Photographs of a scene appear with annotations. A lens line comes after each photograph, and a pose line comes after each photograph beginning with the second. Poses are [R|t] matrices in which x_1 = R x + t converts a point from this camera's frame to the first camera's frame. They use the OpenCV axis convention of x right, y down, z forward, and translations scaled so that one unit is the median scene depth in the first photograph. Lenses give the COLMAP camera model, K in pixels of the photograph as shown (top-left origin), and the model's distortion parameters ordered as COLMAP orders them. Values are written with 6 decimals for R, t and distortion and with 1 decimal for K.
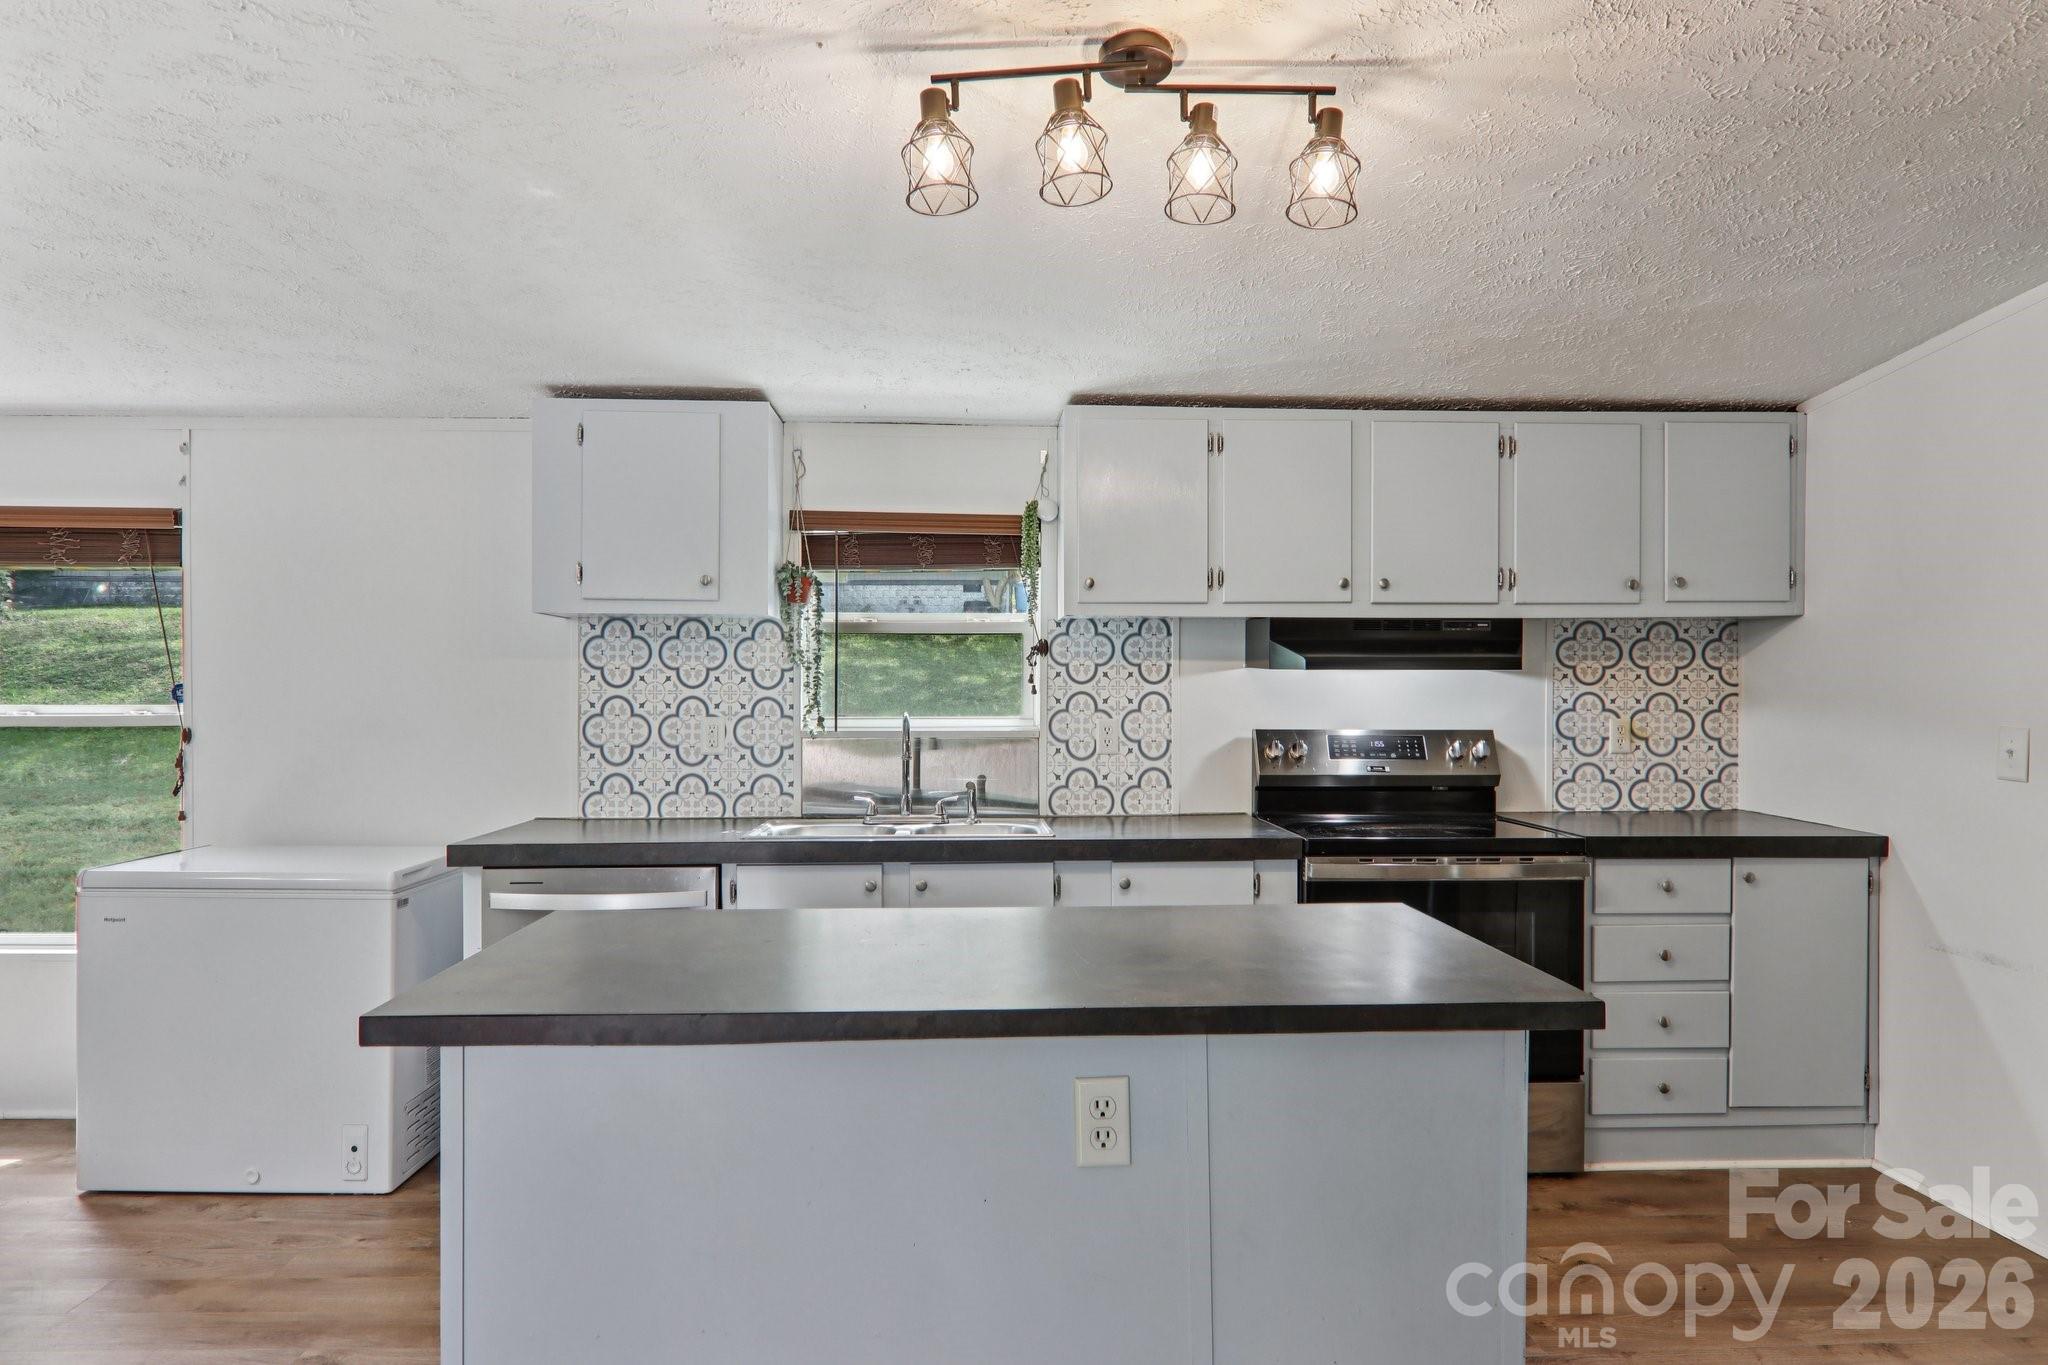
lens RADIAL K [[1224.5, 0, 1018.9], [0, 1224.5, 723.3], [0, 0, 1]] dist [0.001755, -0.011393]
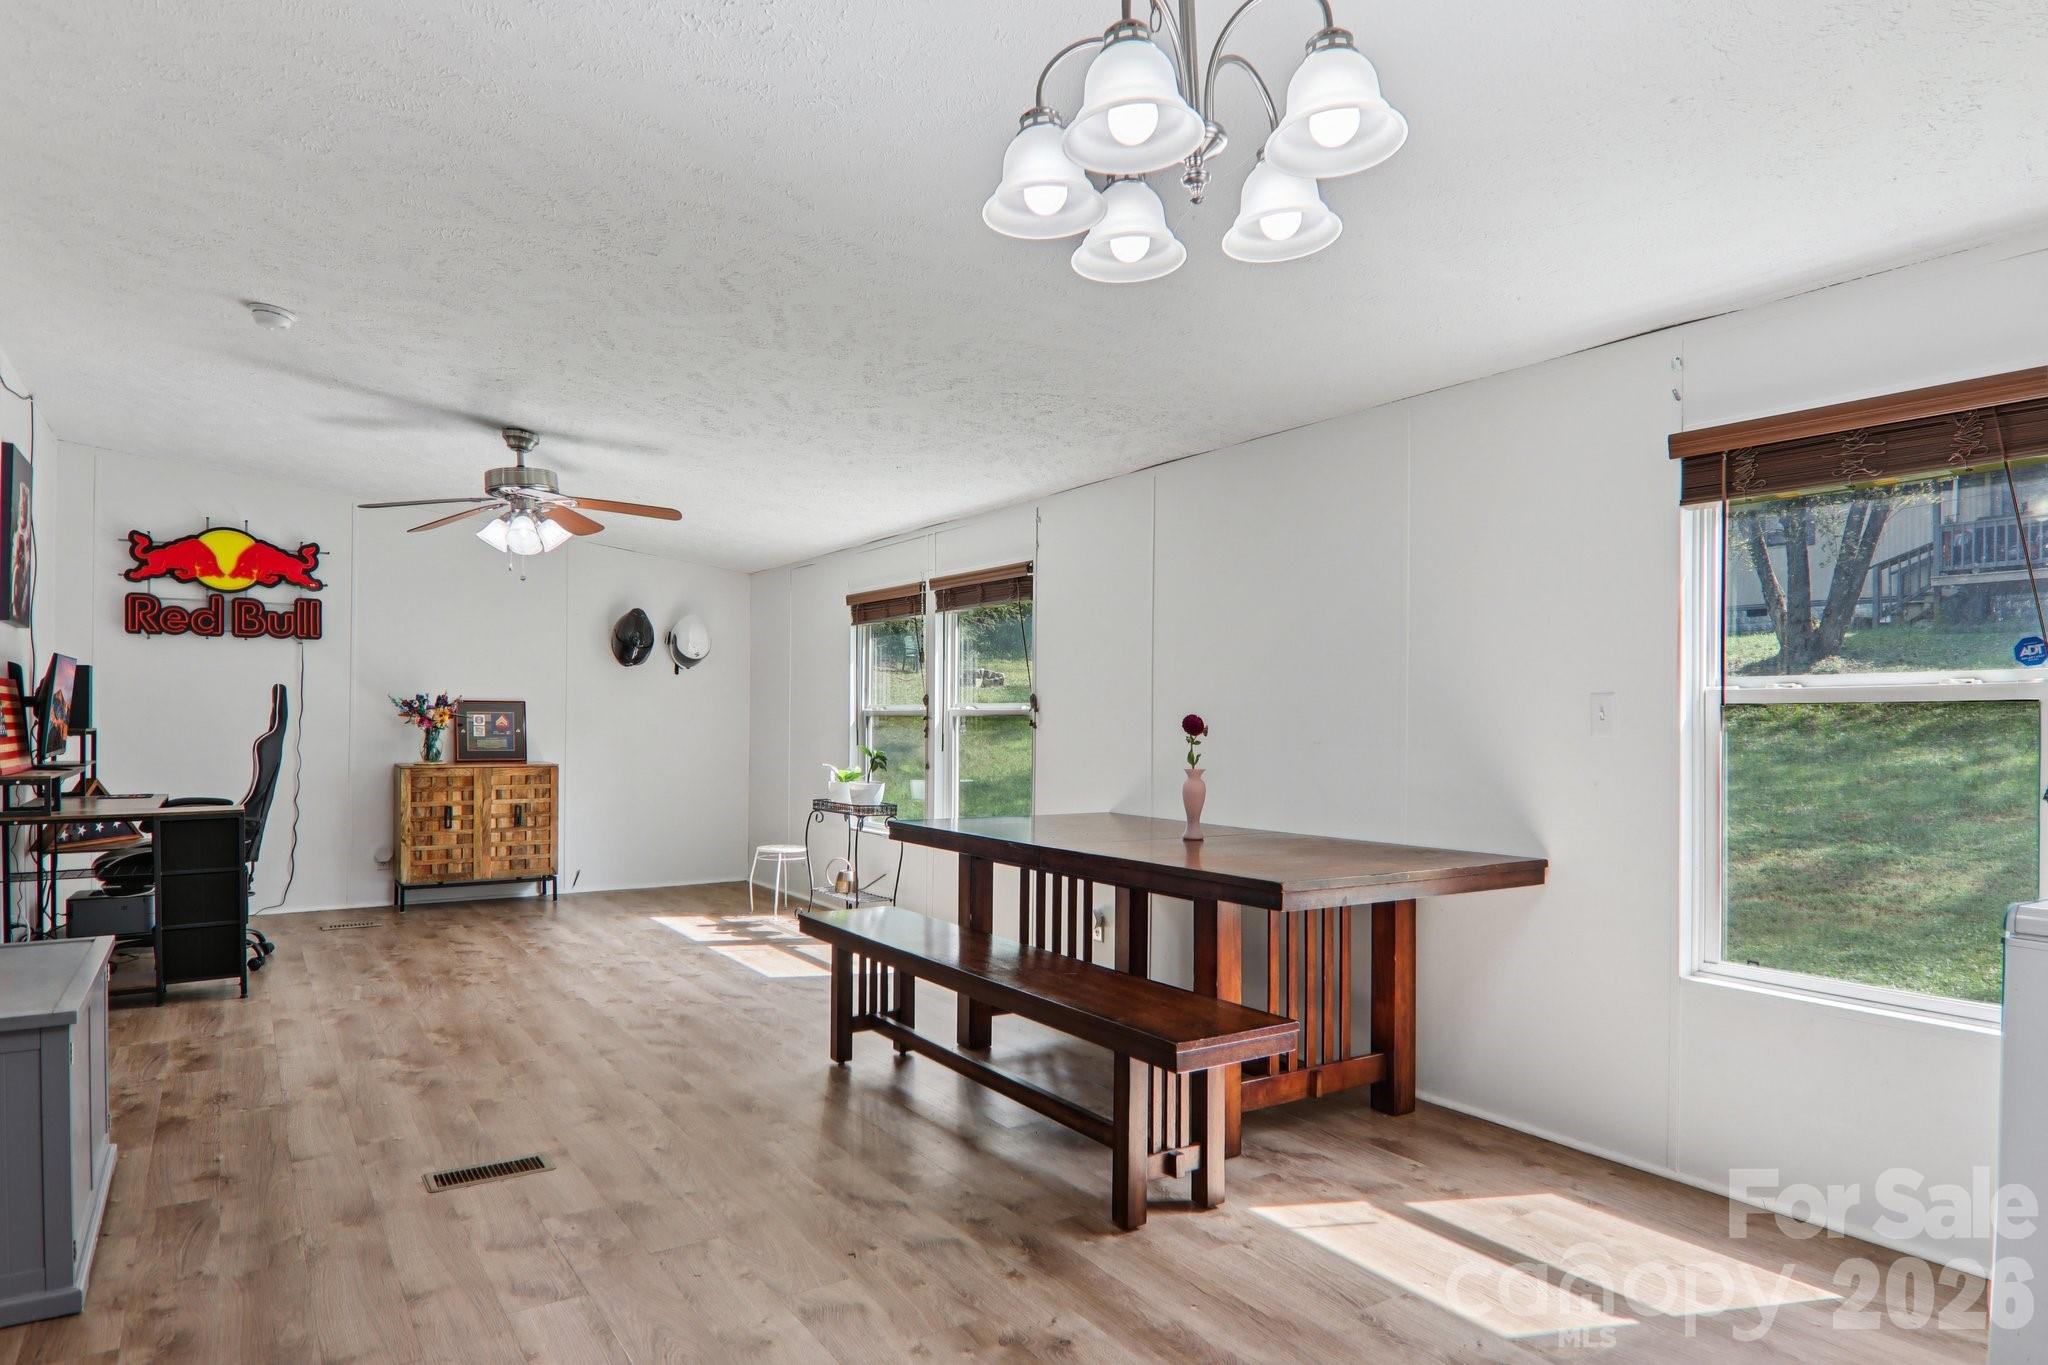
lens RADIAL K [[1167.2, 0, 1022.2], [0, 1167.2, 735.6], [0, 0, 1]] dist [0.007332, -0.020926]
pose [[0.512991, 0.011906, -0.858312, -0.412446], [-0.033162, 0.999432, -0.005957, 0.042224], [0.857753, 0.031519, 0.513094, 0.200128]]
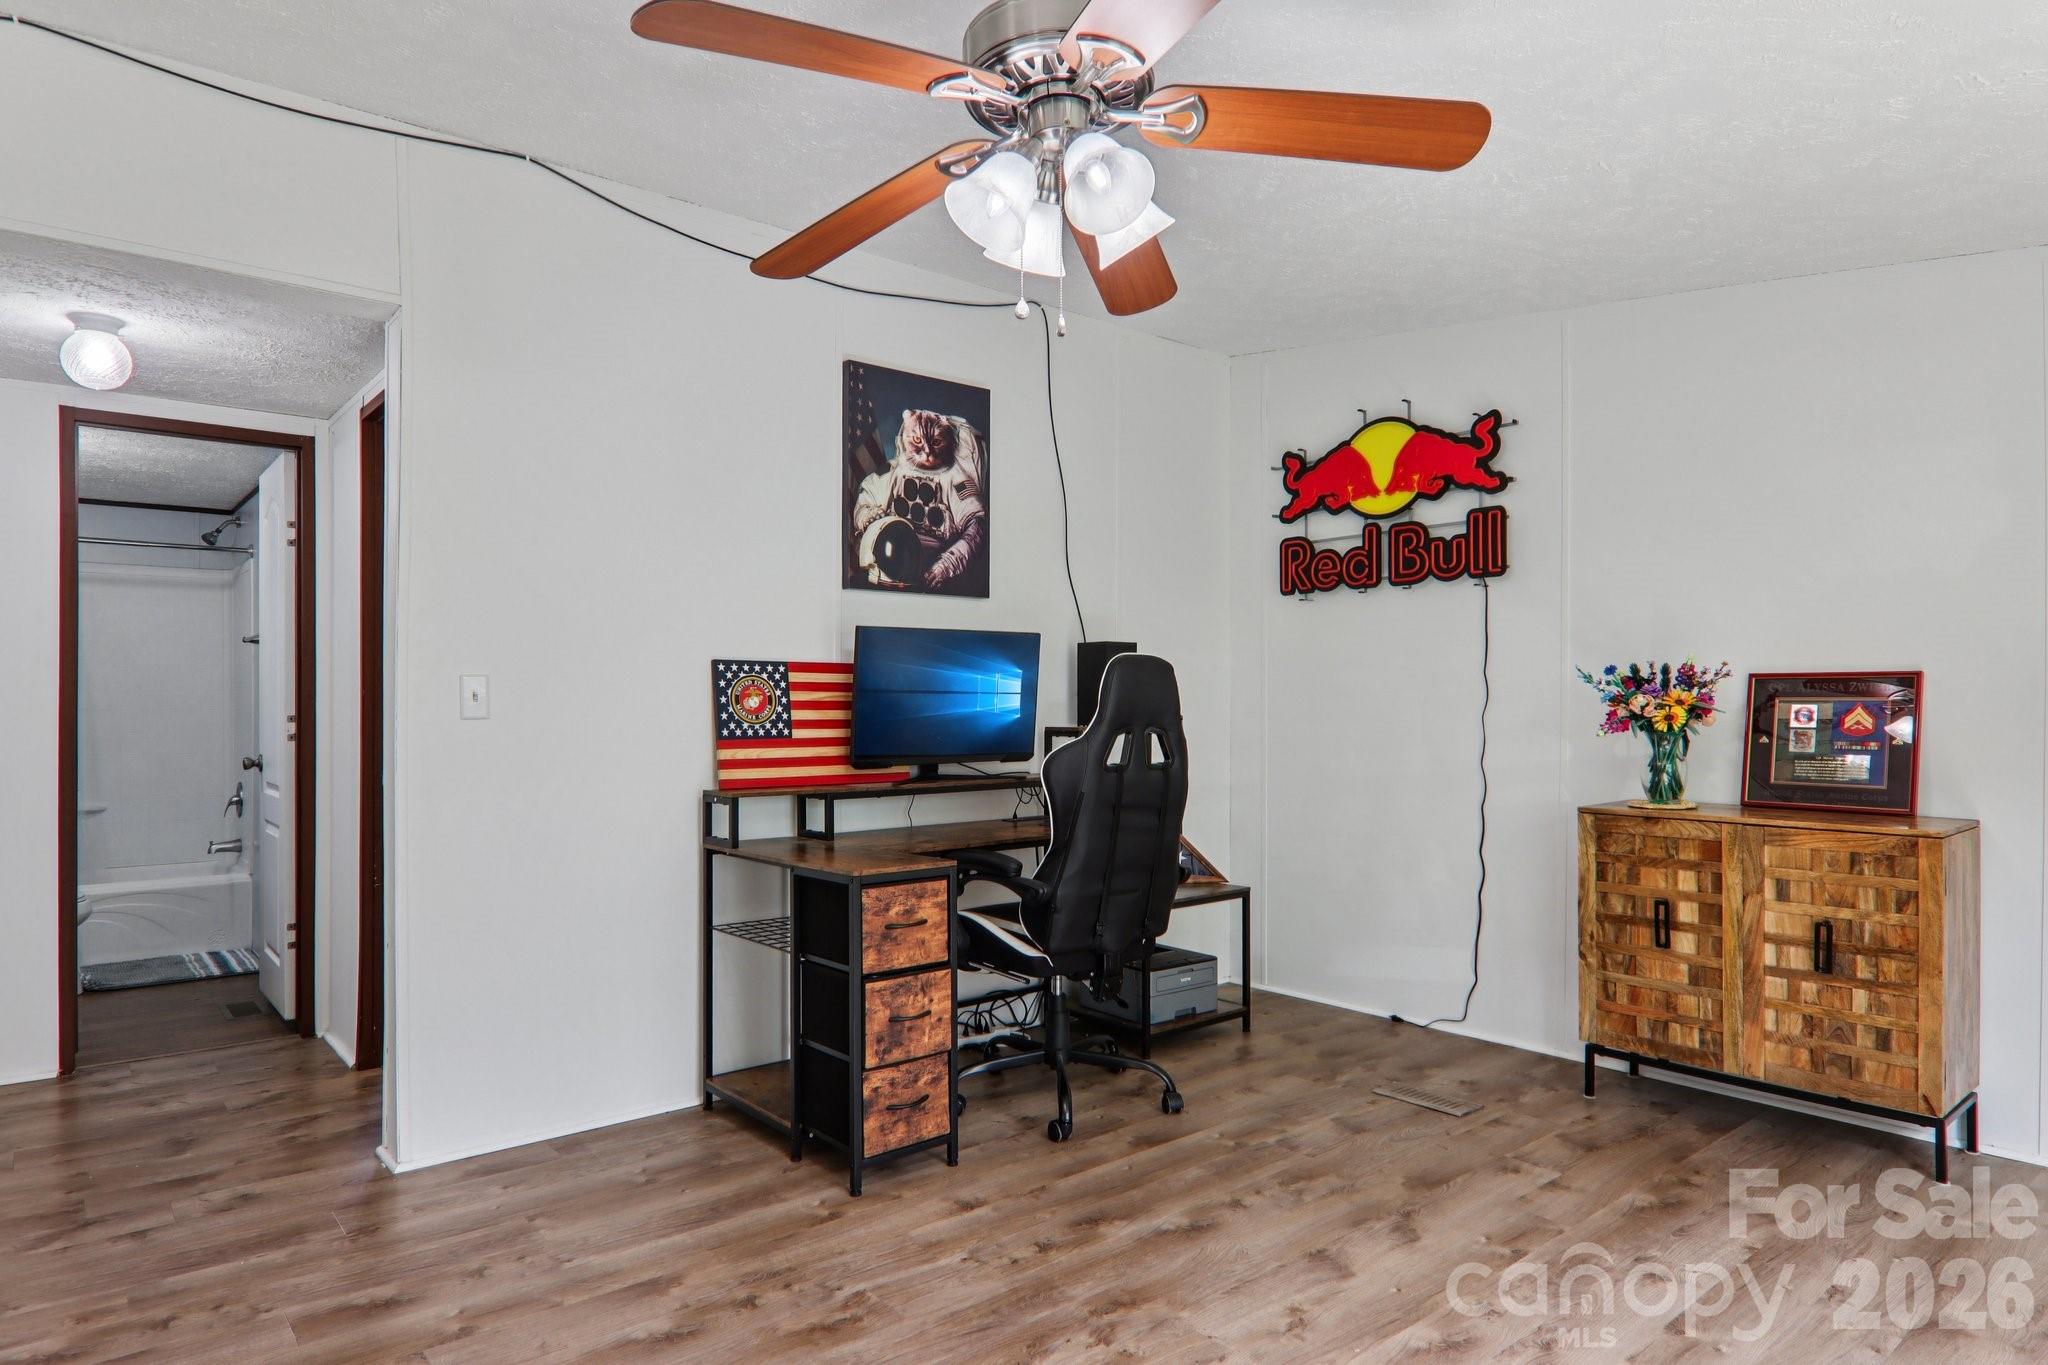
lens RADIAL K [[1167.2, 0, 1008.7], [0, 1167.2, 718.3], [0, 0, 1]] dist [0.007332, -0.020926]
pose [[-0.798052, 0.005836, -0.602560, -1.485250], [-0.022001, 0.999004, 0.038815, 0.016794], [0.602186, 0.044233, -0.797129, 0.731177]]
